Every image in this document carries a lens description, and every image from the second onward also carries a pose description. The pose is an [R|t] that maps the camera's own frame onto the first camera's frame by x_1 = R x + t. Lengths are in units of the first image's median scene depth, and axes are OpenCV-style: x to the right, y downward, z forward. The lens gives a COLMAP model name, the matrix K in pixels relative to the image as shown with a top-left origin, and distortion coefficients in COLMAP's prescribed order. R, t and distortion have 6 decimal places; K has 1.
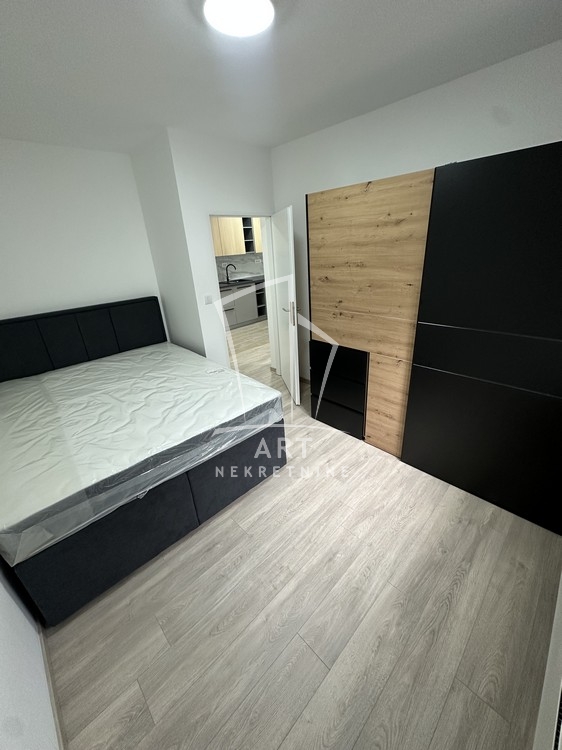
lens RADIAL K [[299.3, 0, 281.0], [0, 299.3, 375.0], [0, 0, 1]] dist [0.000047, -0.000285]
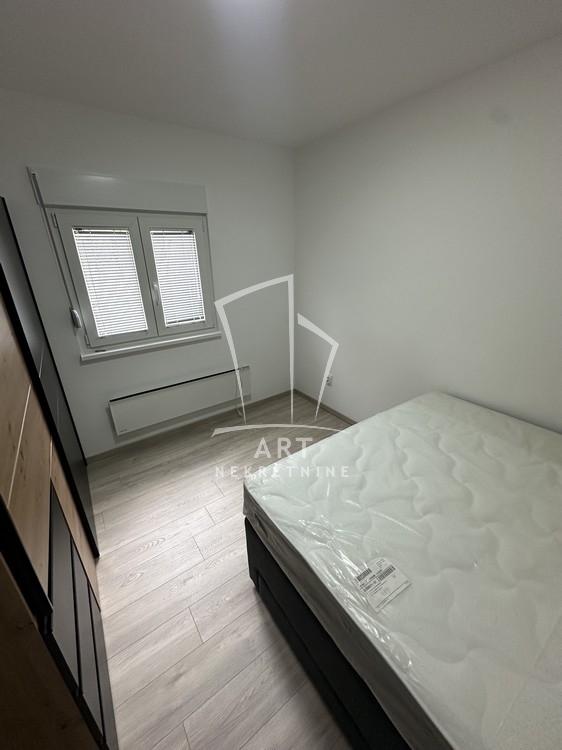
lens RADIAL K [[299.3, 0, 281.0], [0, 299.3, 375.0], [0, 0, 1]] dist [0.000047, -0.000285]
pose [[-0.985501, 0.021846, 0.168255, -0.229374], [0.135401, 0.698856, 0.702330, -0.632536], [-0.102243, 0.714929, -0.691681, 1.502076]]
